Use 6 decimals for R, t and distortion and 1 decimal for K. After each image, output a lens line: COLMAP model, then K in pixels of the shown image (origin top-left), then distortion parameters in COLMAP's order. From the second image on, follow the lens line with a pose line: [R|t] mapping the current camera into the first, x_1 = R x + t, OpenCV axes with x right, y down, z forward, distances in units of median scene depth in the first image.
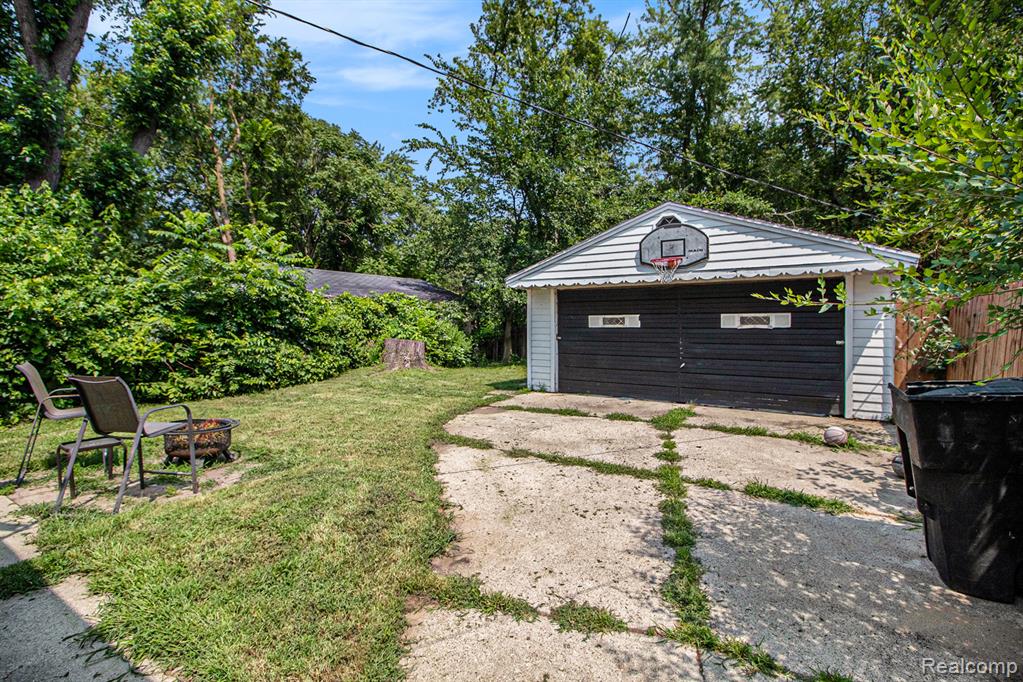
lens RADIAL K [[481.2, 0, 519.5], [0, 481.2, 338.0], [0, 0, 1]] dist [-0.034824, 0.000335]
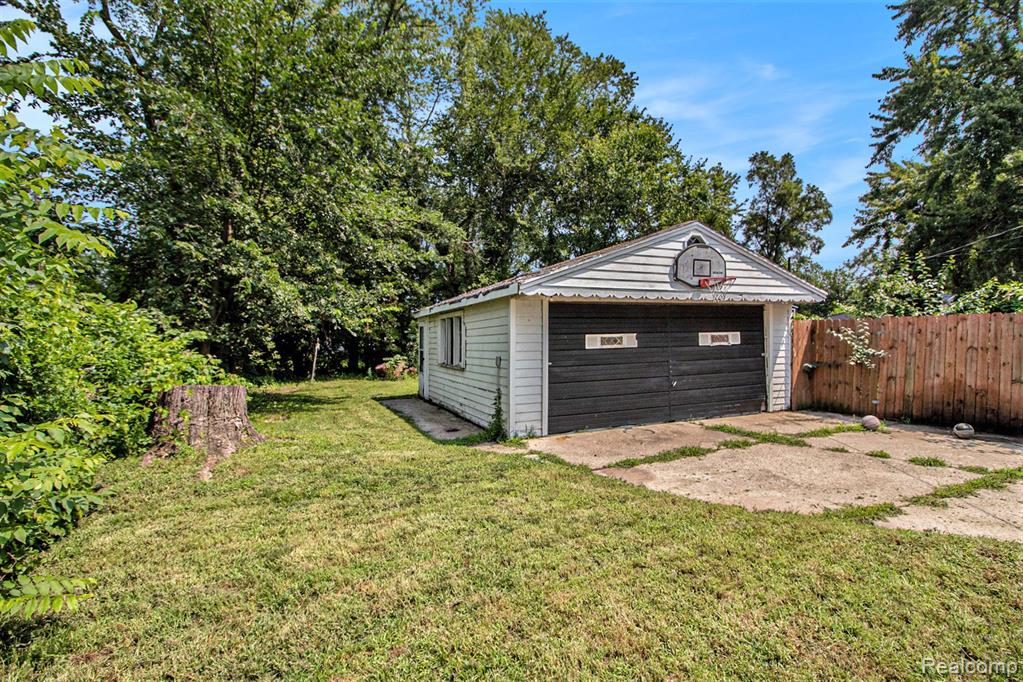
lens RADIAL K [[481.2, 0, 516.9], [0, 481.2, 340.7], [0, 0, 1]] dist [-0.034824, 0.000335]
pose [[0.565726, -0.006775, 0.824566, -1.388762], [0.044587, 0.998755, -0.022385, -0.052003], [-0.823387, 0.049428, 0.565323, 1.417462]]
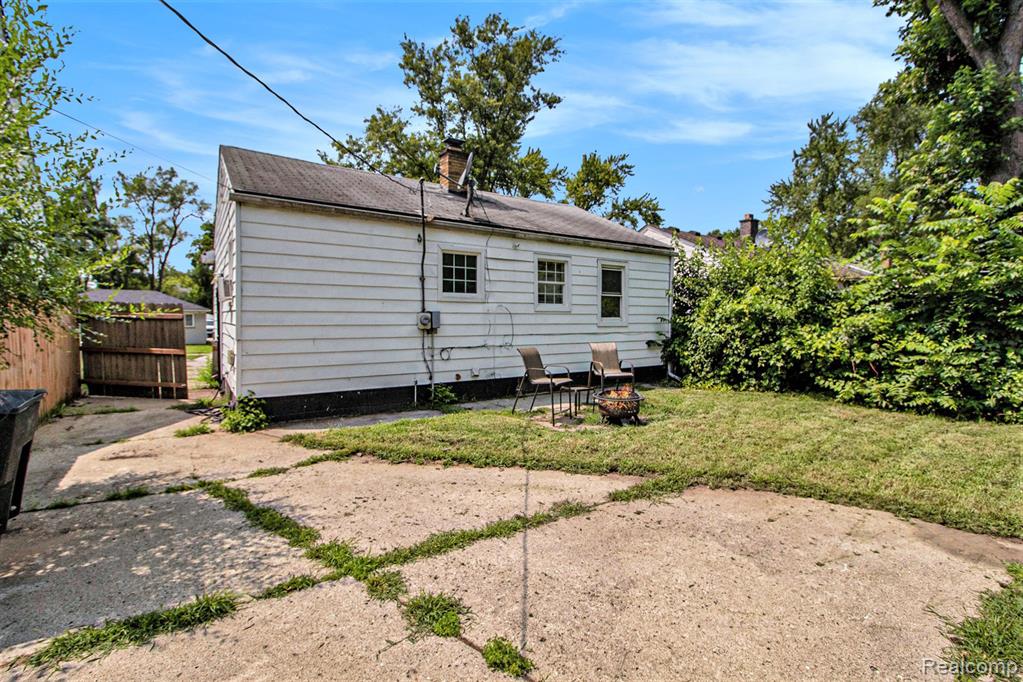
lens RADIAL K [[481.2, 0, 513.6], [0, 481.2, 338.9], [0, 0, 1]] dist [-0.034824, 0.000335]
pose [[-0.412289, 0.035950, -0.910343, 0.851191], [-0.030575, 0.998112, 0.053263, -0.054240], [0.910540, 0.049794, -0.410412, 1.538199]]
